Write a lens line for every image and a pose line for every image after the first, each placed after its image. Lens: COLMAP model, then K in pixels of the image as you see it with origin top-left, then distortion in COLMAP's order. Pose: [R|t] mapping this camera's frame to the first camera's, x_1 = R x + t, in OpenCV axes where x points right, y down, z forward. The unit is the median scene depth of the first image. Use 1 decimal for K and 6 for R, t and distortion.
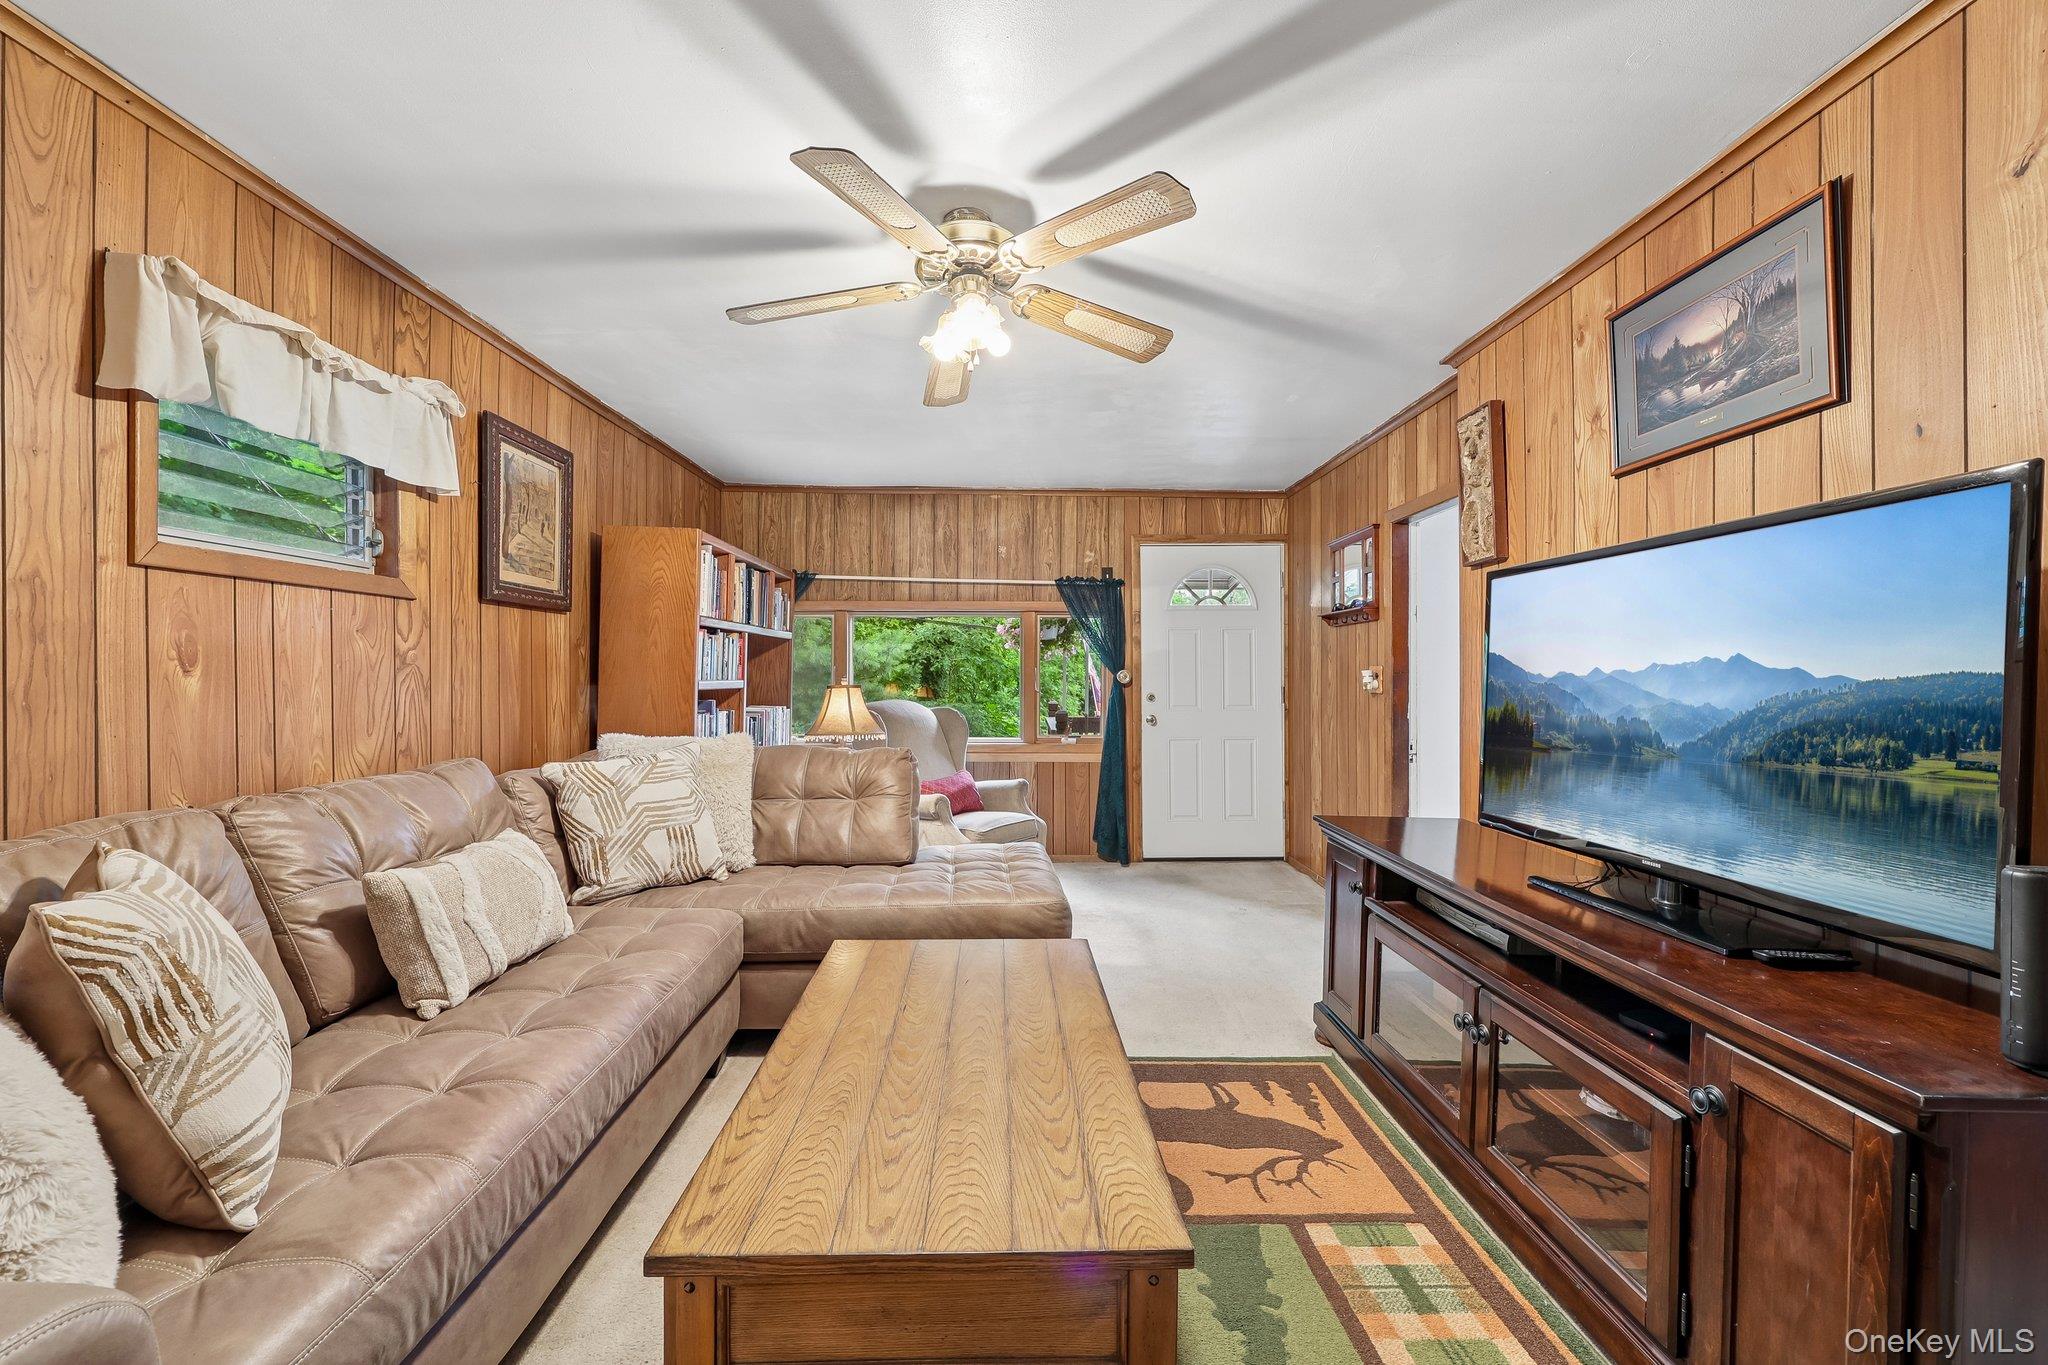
lens RADIAL K [[832.8, 0, 1045.9], [0, 832.8, 674.1], [0, 0, 1]] dist [-0.001983, 0.000779]
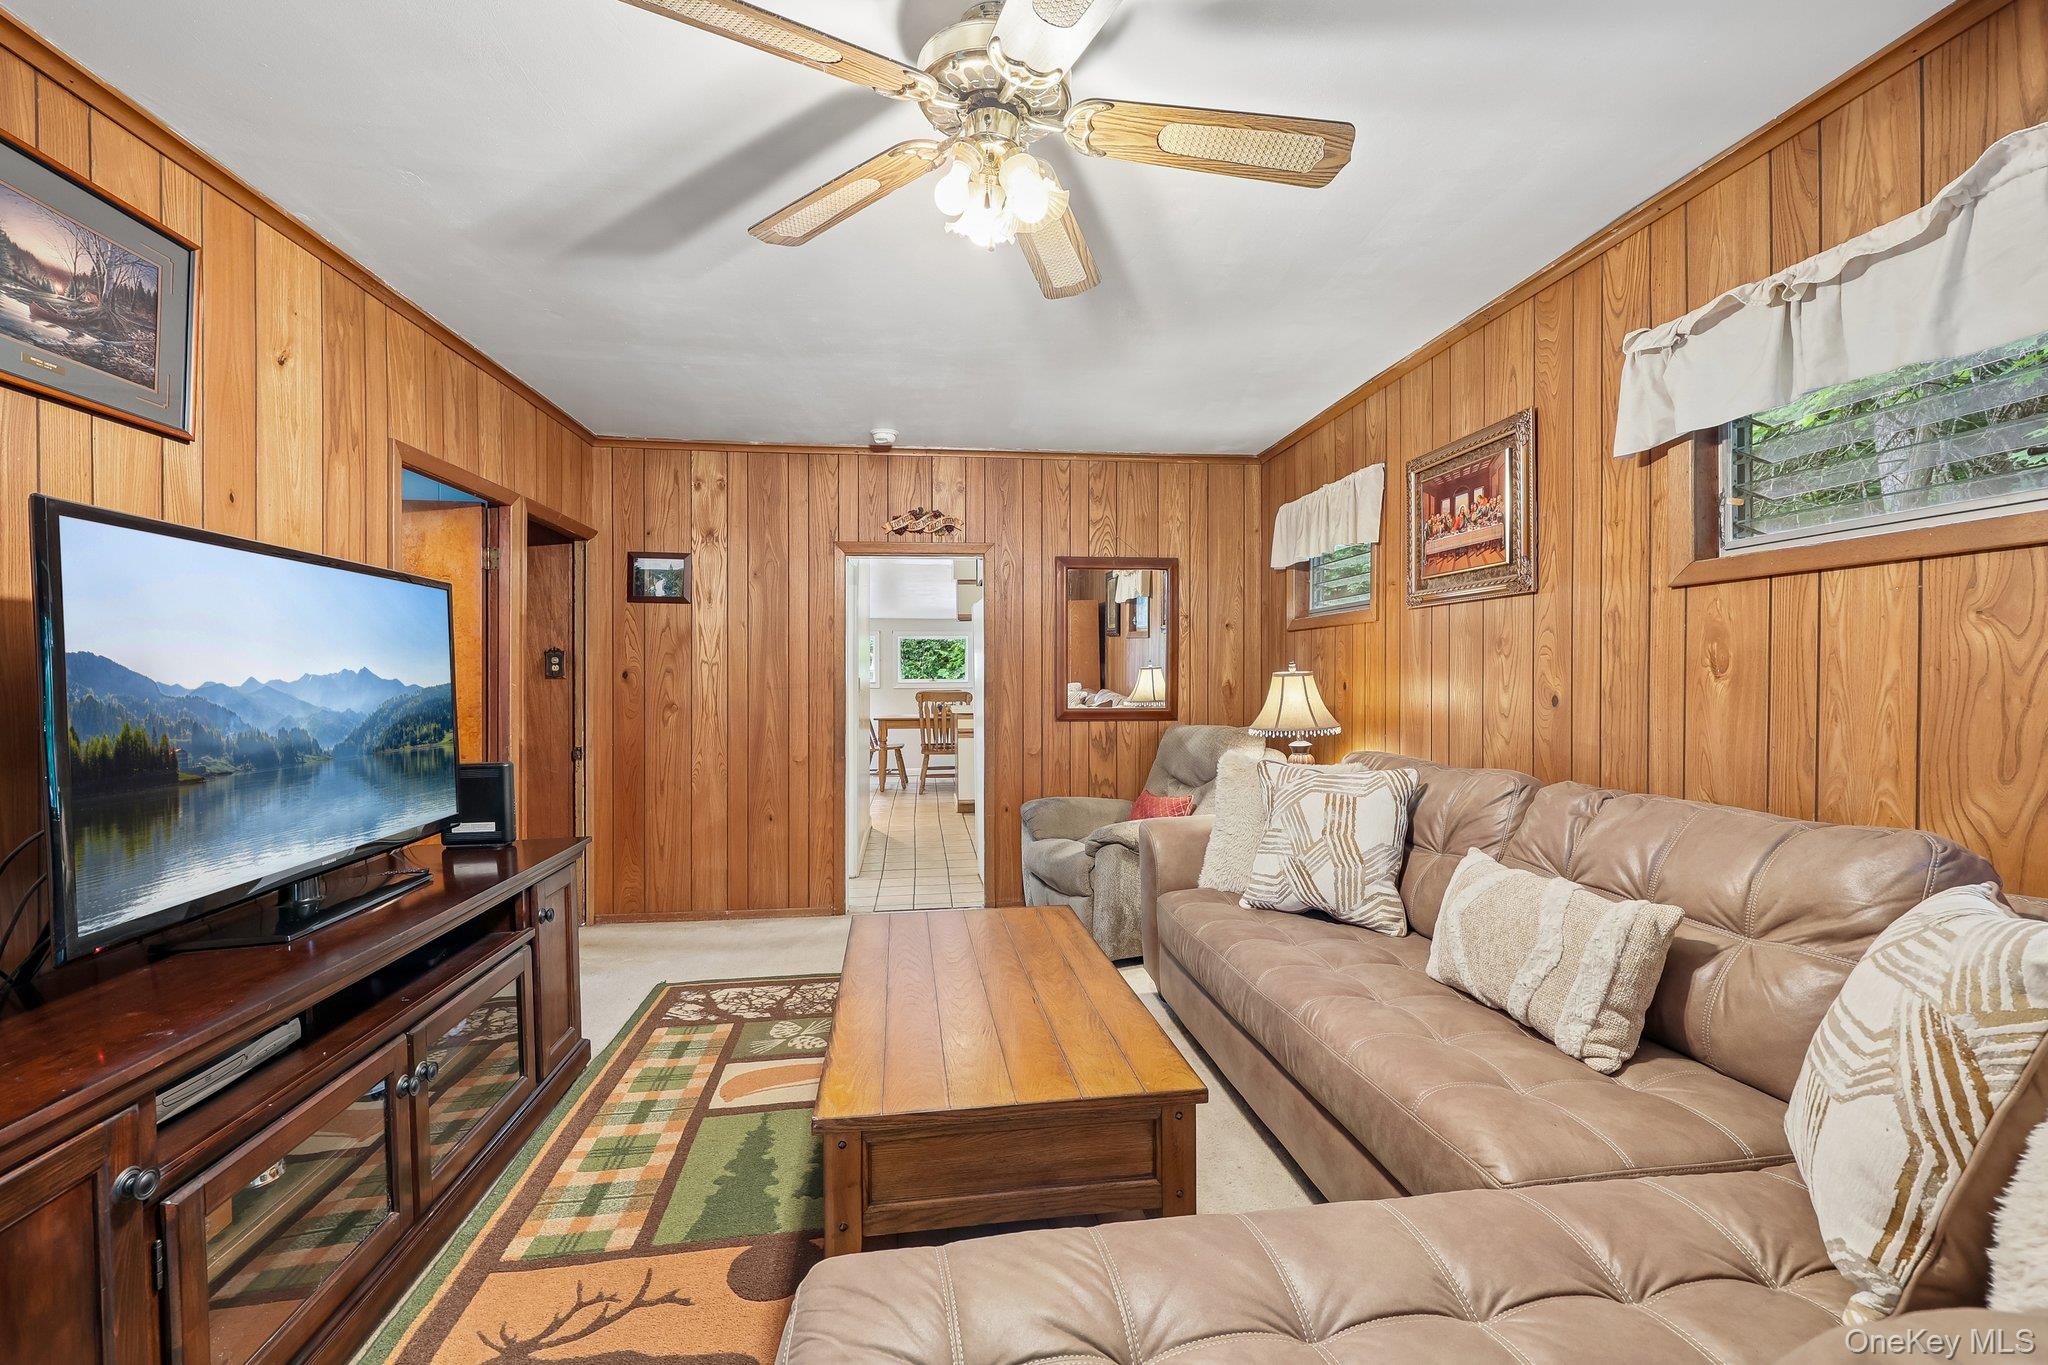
lens RADIAL K [[832.8, 0, 1010.1], [0, 832.8, 675.2], [0, 0, 1]] dist [-0.001983, 0.000779]
pose [[-0.997185, 0.002728, -0.074933, -0.042222], [0.002866, 0.999994, -0.001730, -0.004597], [0.074928, -0.001940, -0.997187, 1.390222]]
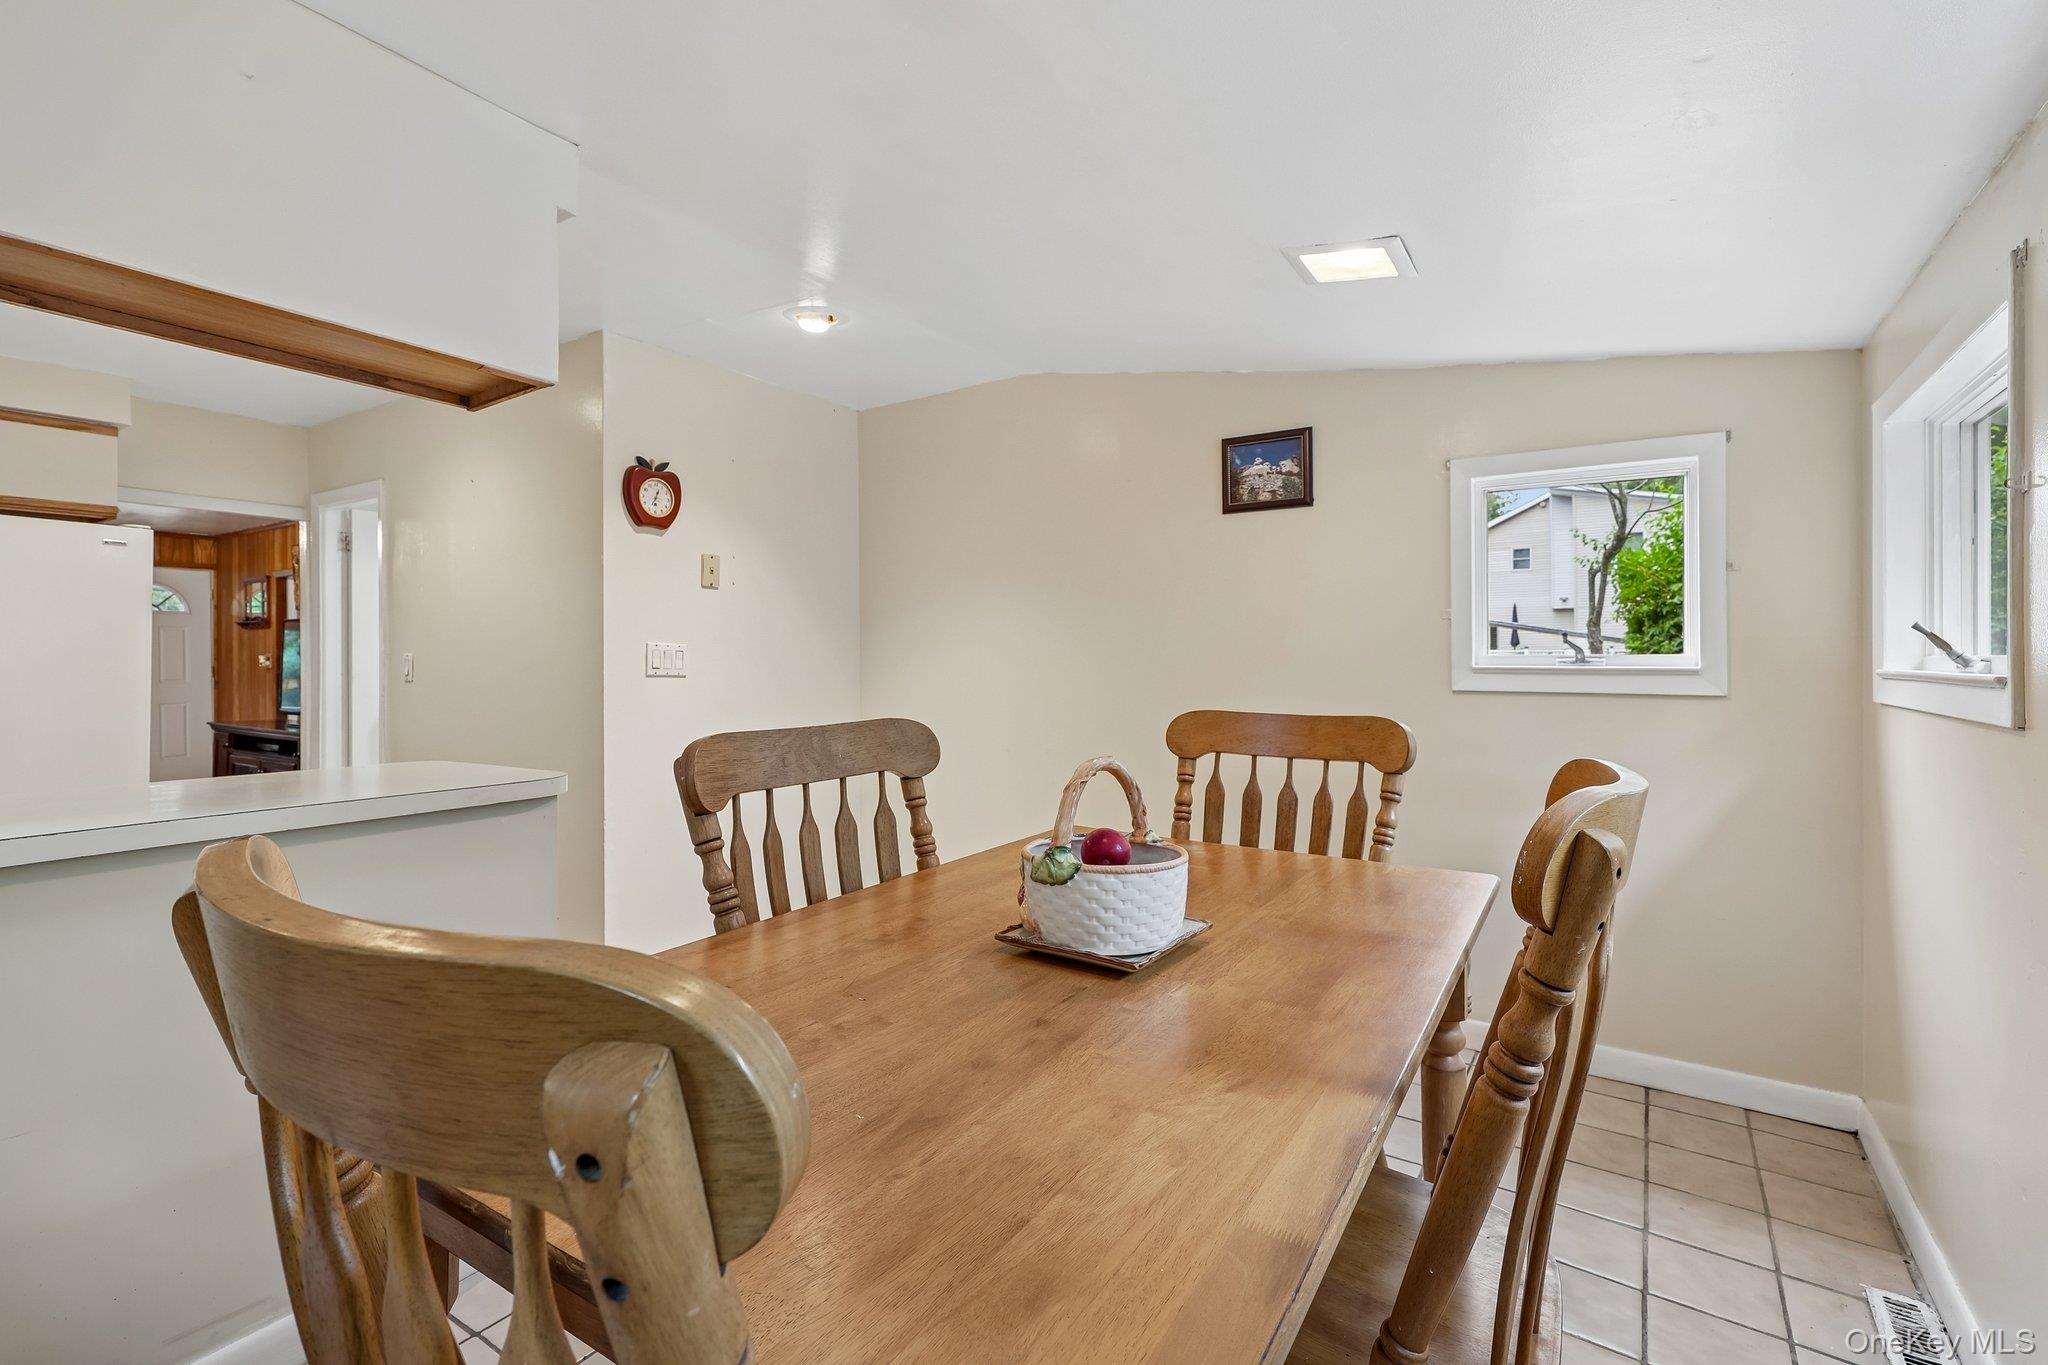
lens RADIAL K [[889.4, 0, 1035.8], [0, 889.4, 671.3], [0, 0, 1]] dist [-0.000006, 0.000313]
pose [[0.574553, -0.003133, 0.818461, -0.337106], [-0.005101, 0.999960, 0.007409, 0.008702], [-0.818451, -0.008432, 0.574514, -2.191550]]
